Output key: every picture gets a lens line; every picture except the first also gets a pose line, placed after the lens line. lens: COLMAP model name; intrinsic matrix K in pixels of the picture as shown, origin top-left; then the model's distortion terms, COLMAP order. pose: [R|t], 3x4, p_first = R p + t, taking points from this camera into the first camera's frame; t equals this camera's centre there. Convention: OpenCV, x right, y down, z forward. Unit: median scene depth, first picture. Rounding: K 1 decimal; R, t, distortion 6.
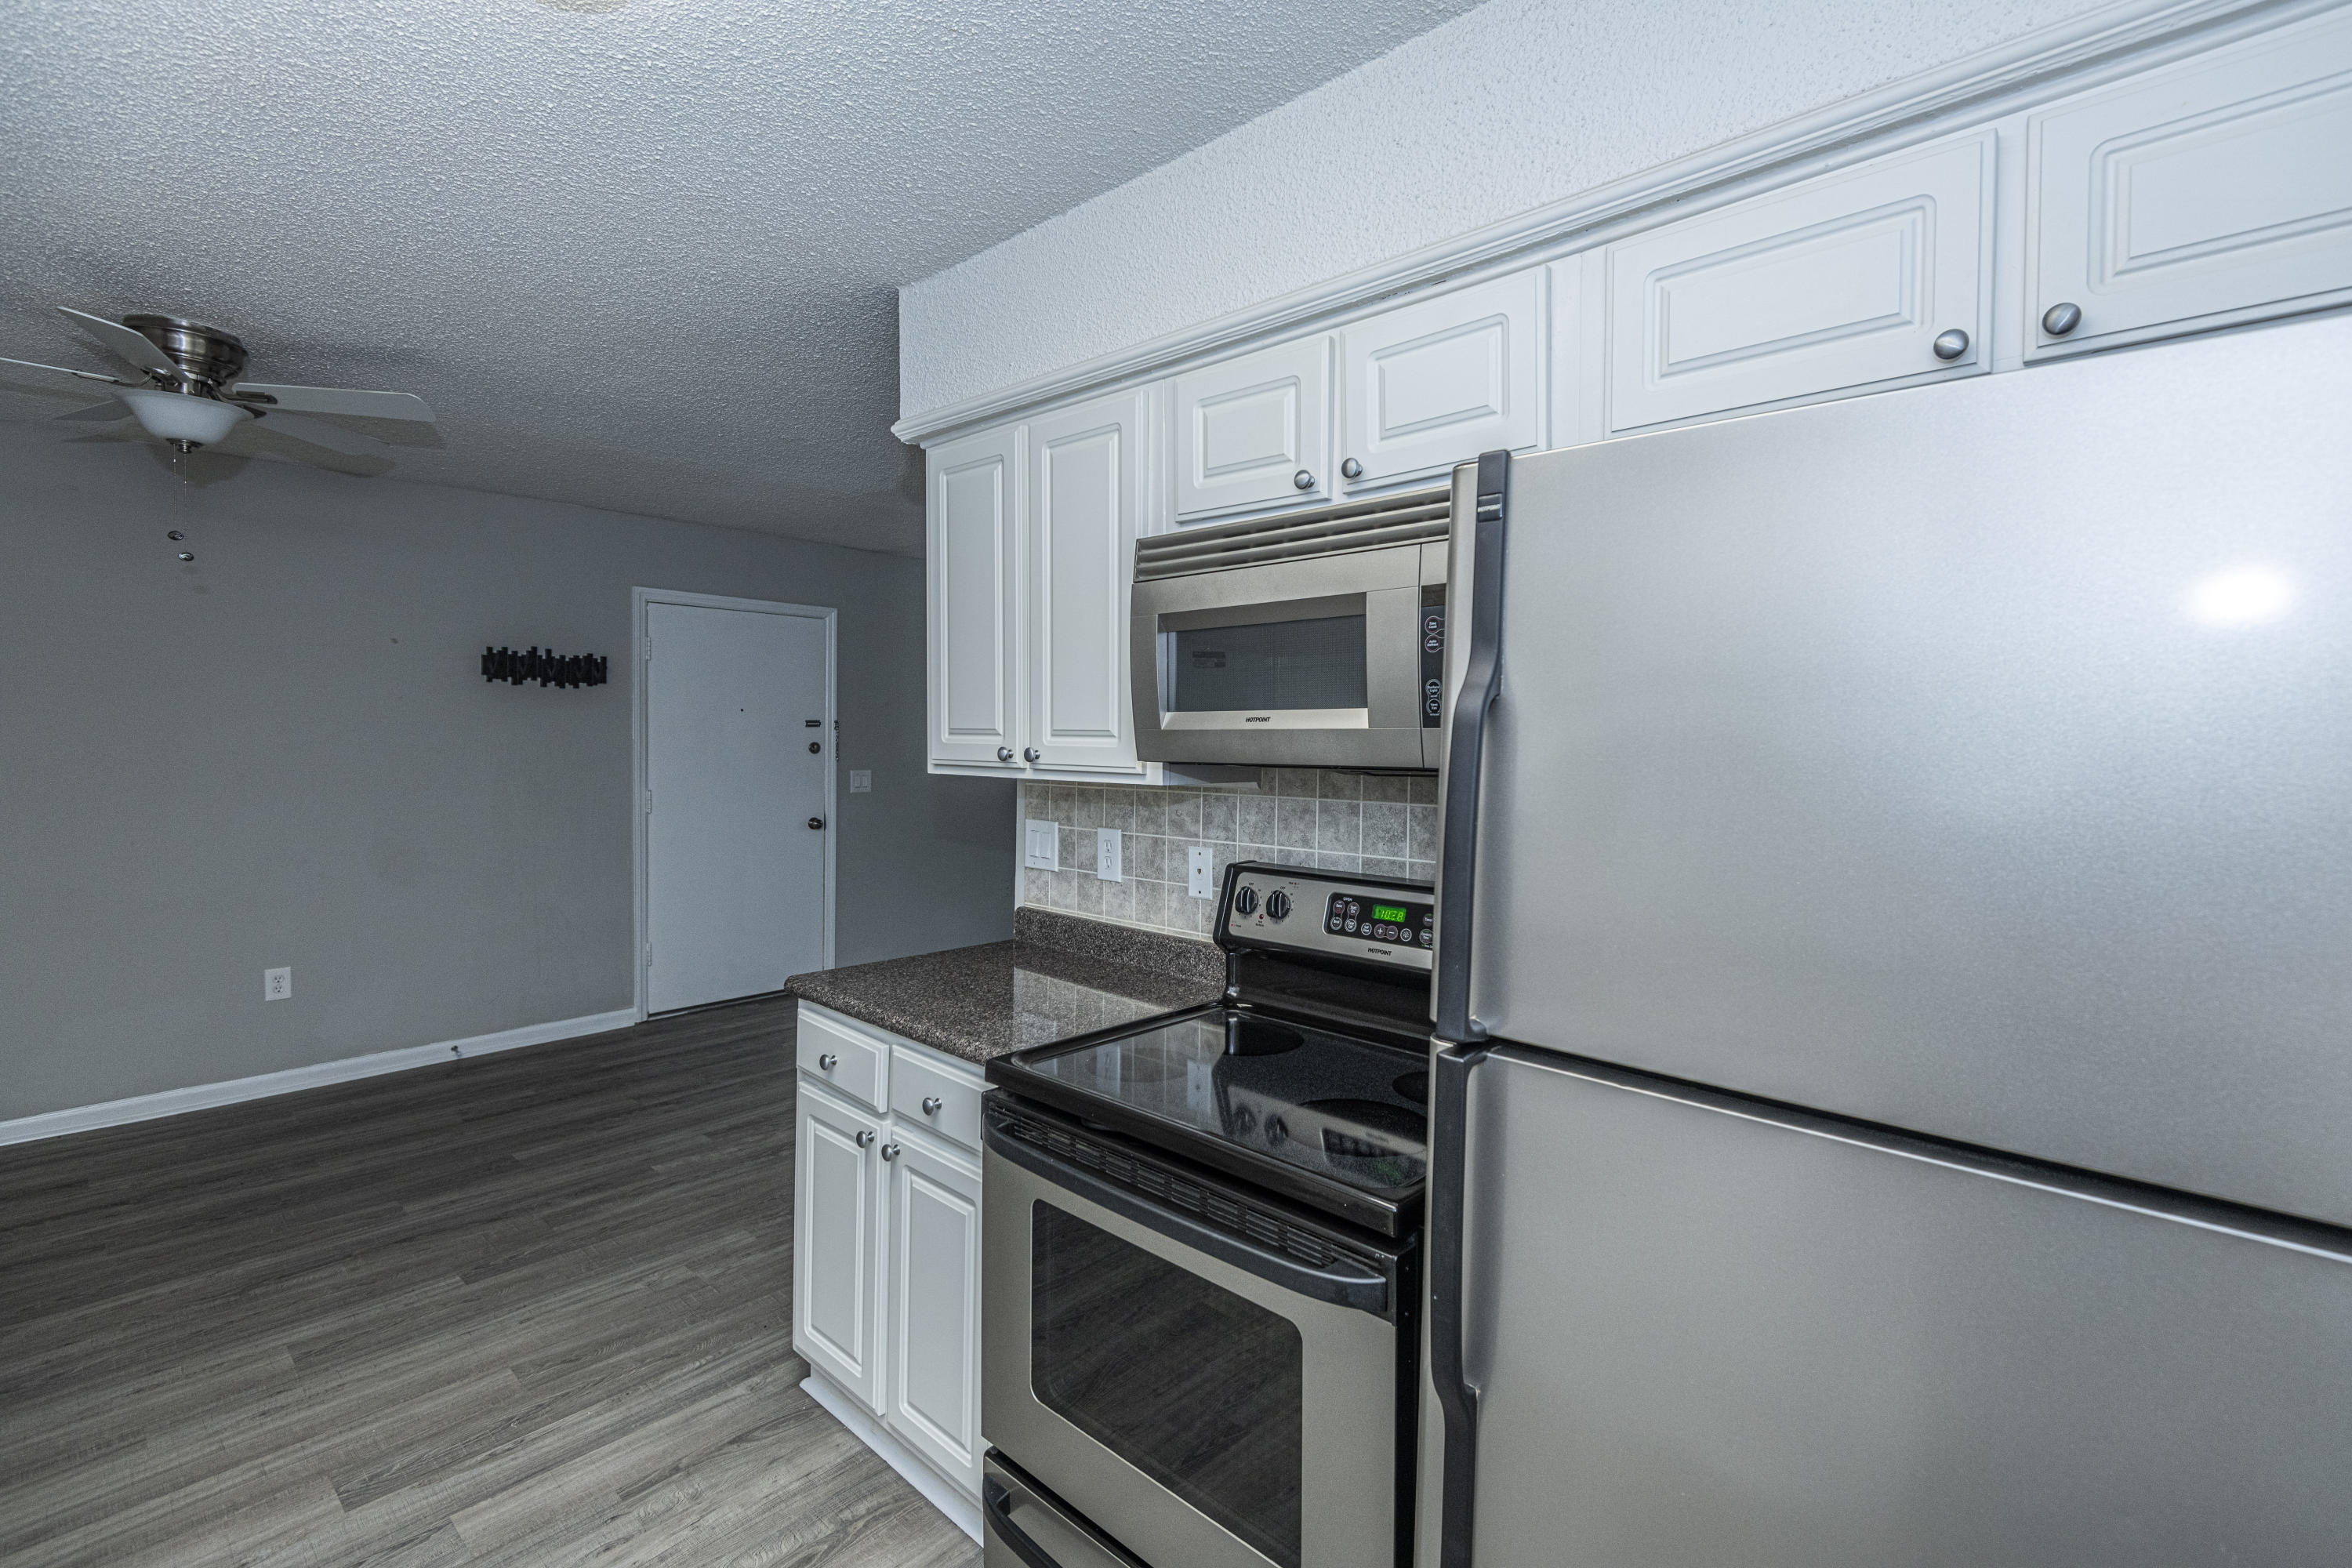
lens RADIAL K [[1059.1, 0, 1185.1], [0, 1059.1, 762.8], [0, 0, 1]] dist [0.033154, -0.020072]
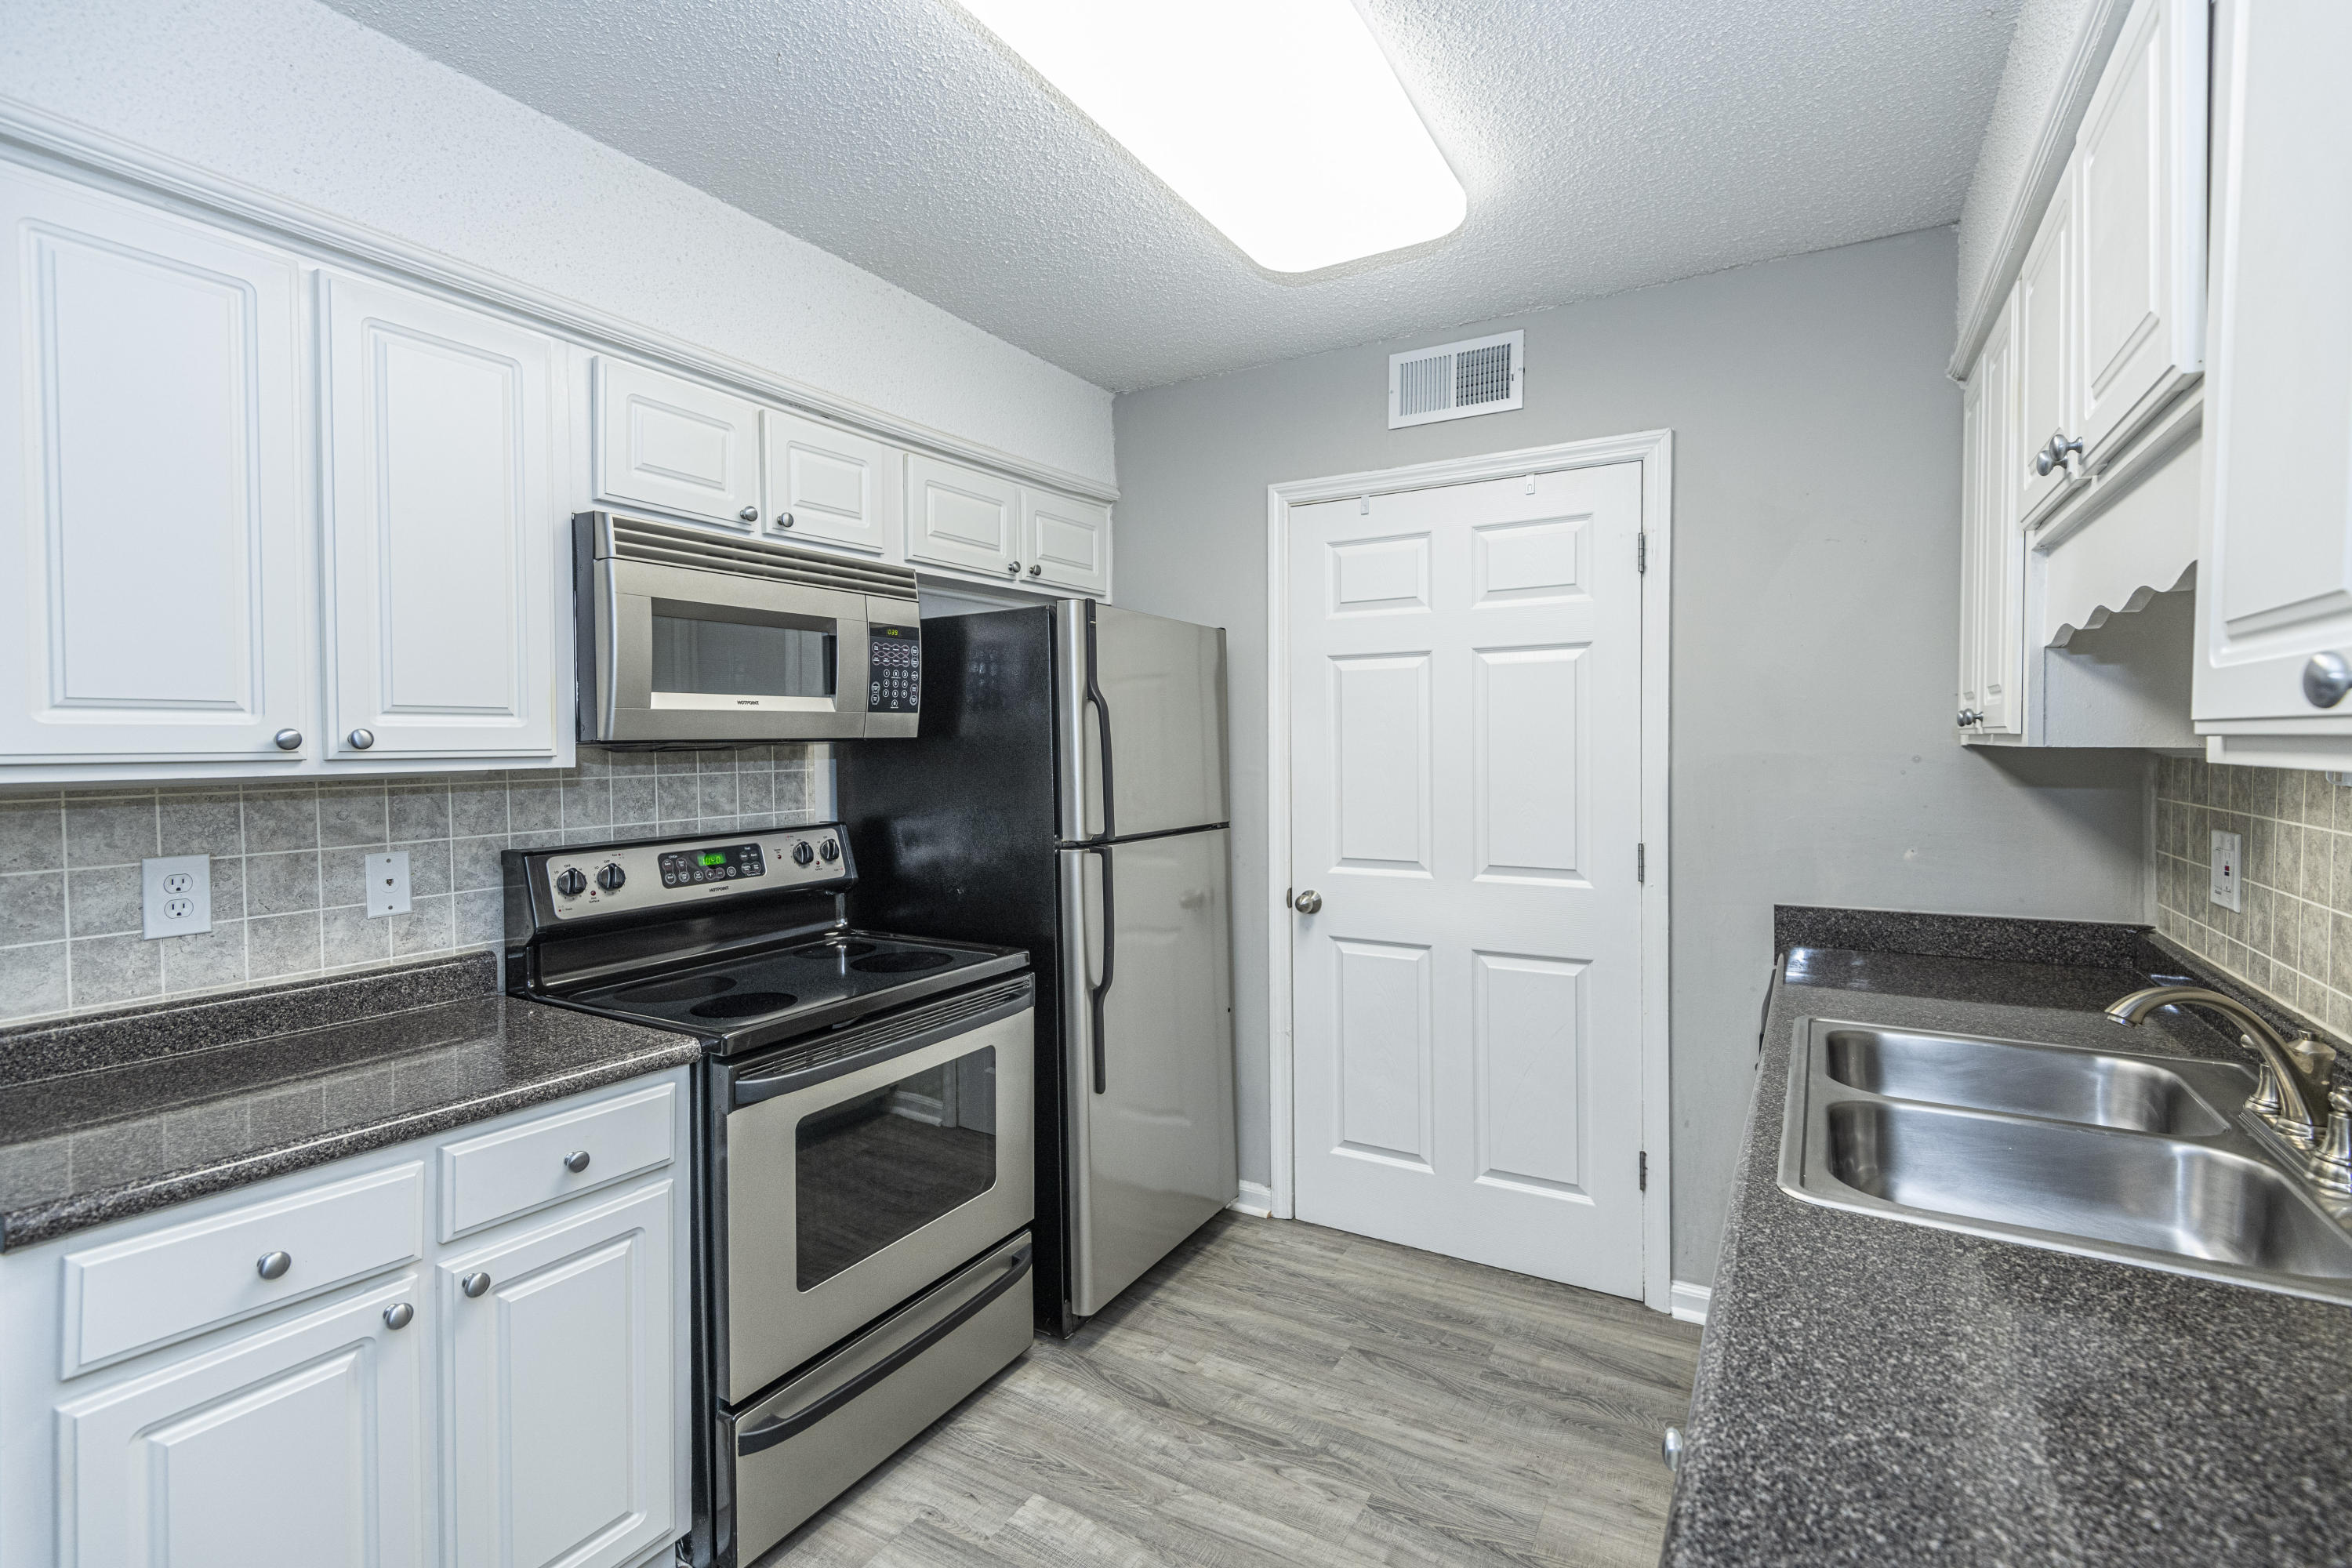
lens RADIAL K [[1057.5, 0, 1183.1], [0, 1057.5, 762.2], [0, 0, 1]] dist [0.044907, -0.030925]
pose [[-0.207434, -0.029474, 0.977805, -0.791574], [0.031536, 0.998825, 0.036797, -0.001039], [-0.977741, 0.038469, -0.206261, 0.487773]]
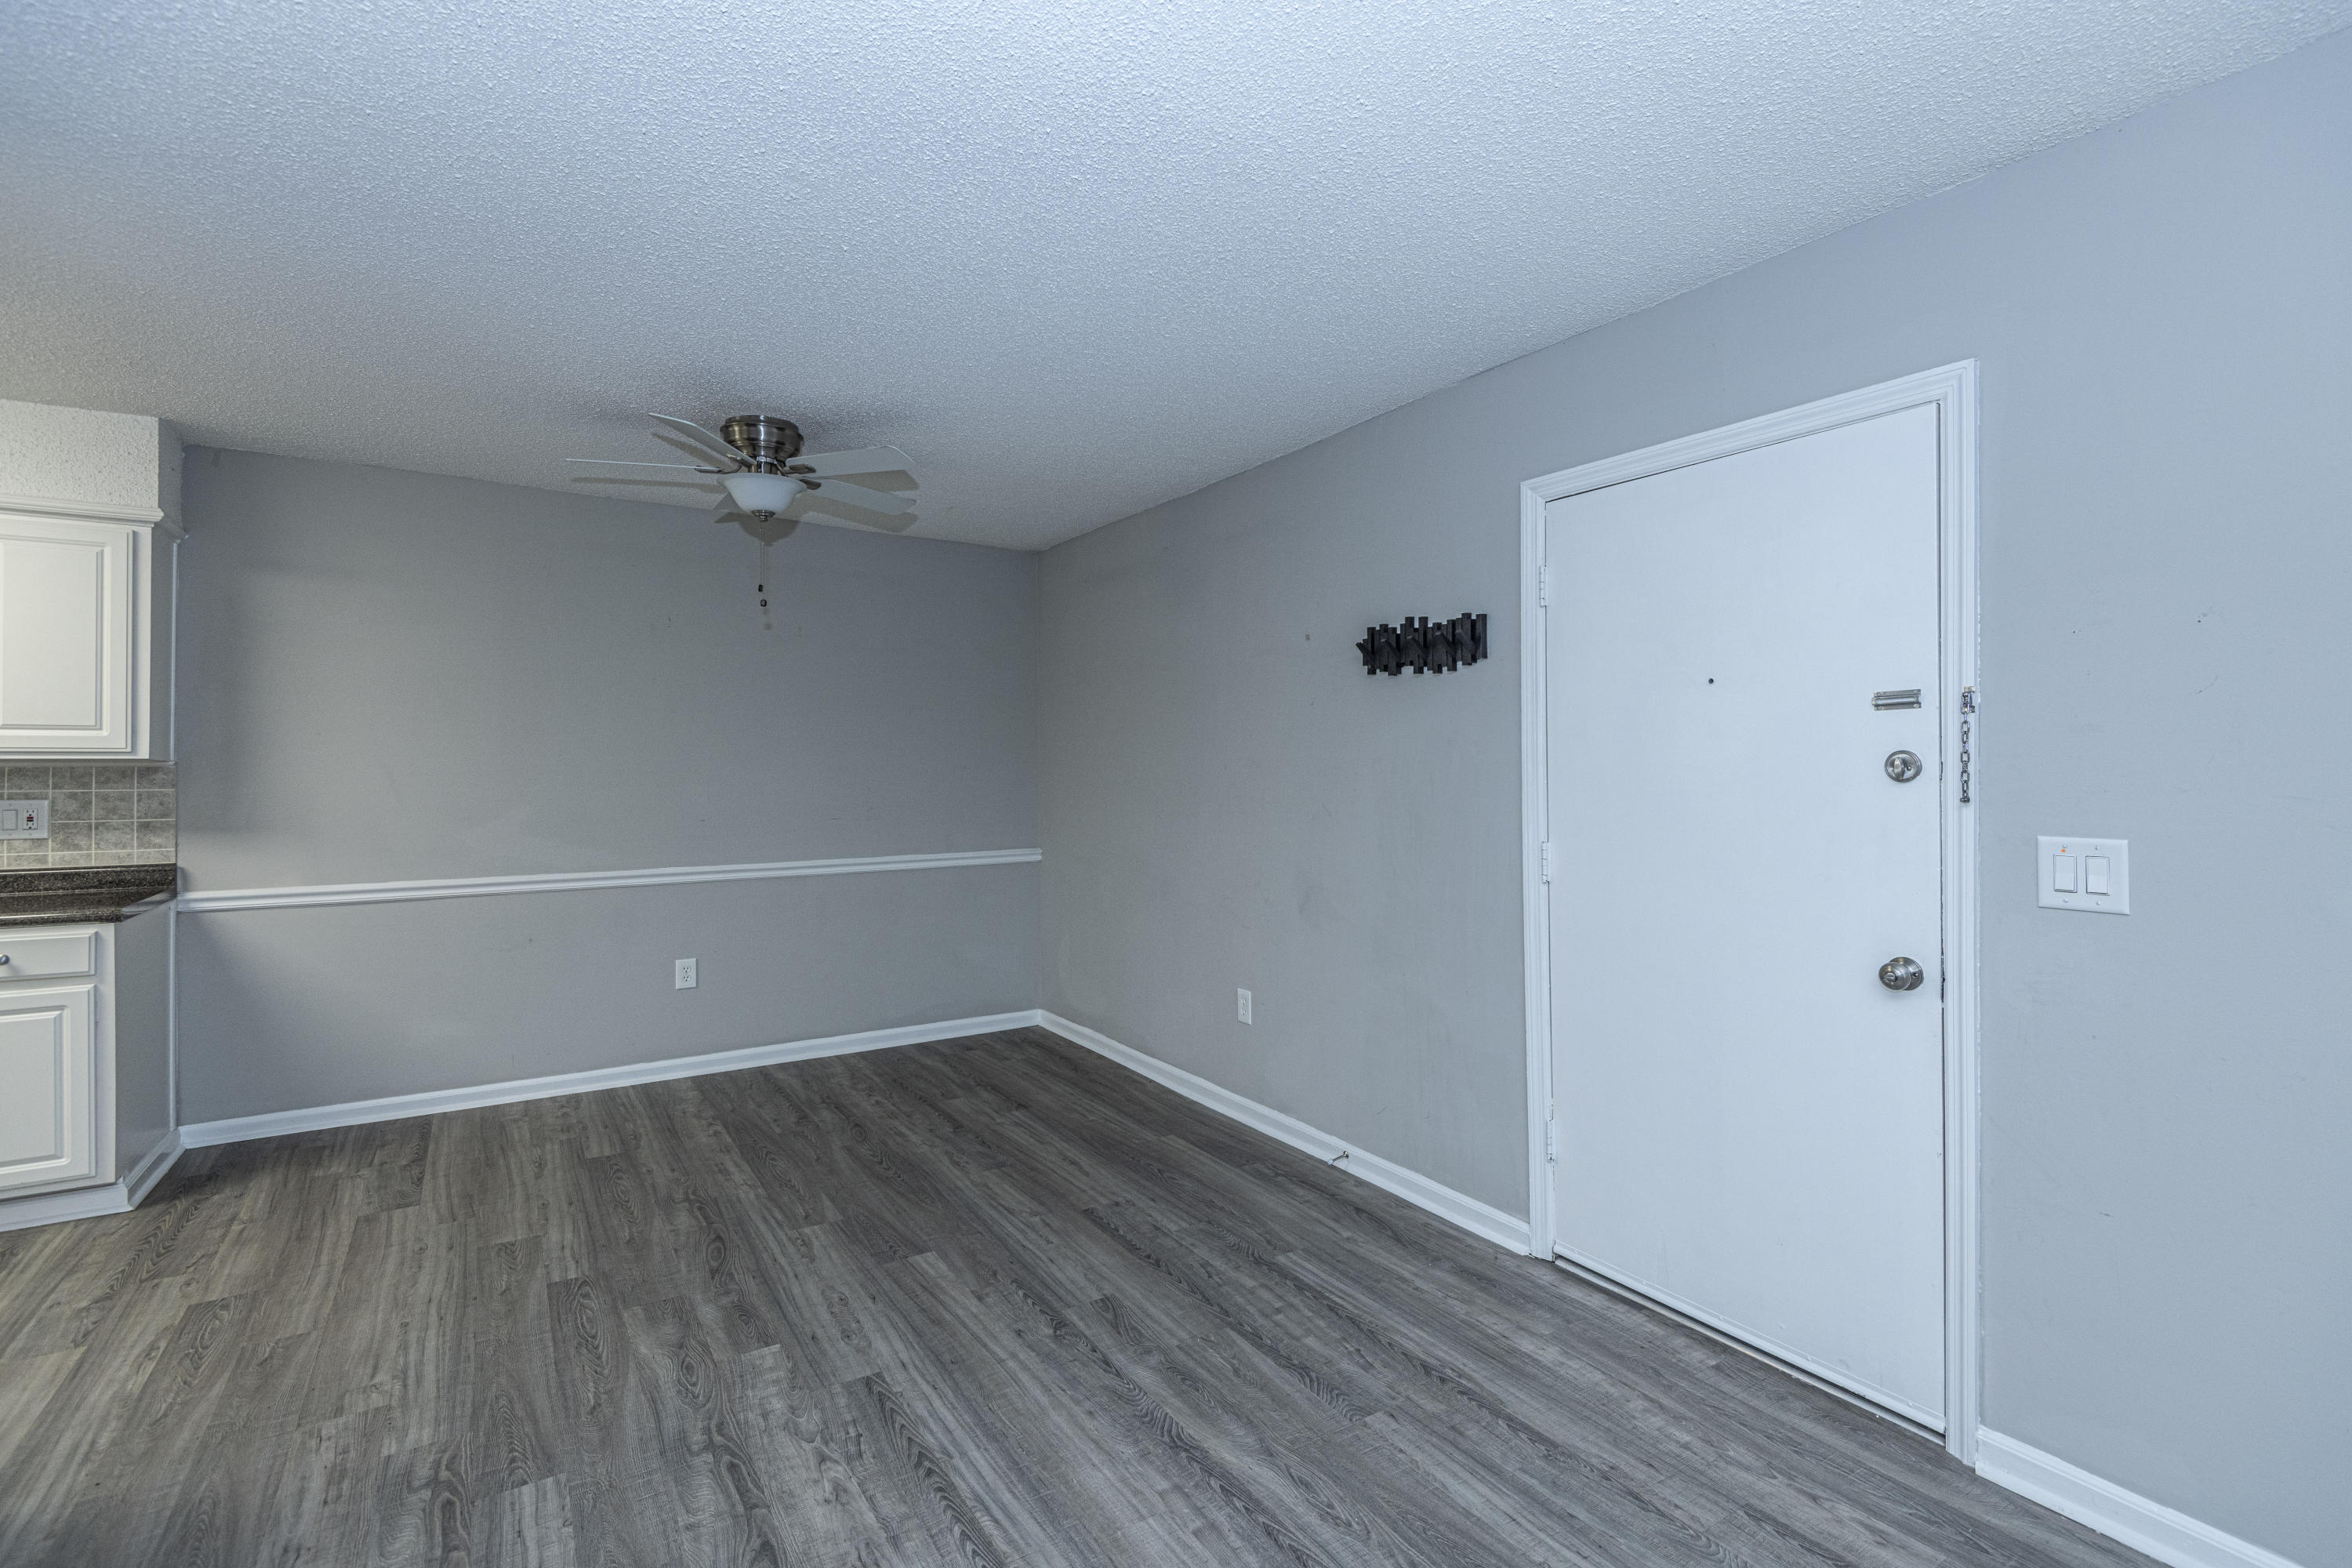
lens RADIAL K [[1059.1, 0, 1185.1], [0, 1059.1, 762.8], [0, 0, 1]] dist [0.033154, -0.020072]
pose [[-0.256089, -0.010997, -0.966591, 0.154767], [-0.029373, 0.999562, -0.003589, -0.014645], [0.966207, 0.027473, -0.256300, 1.856962]]
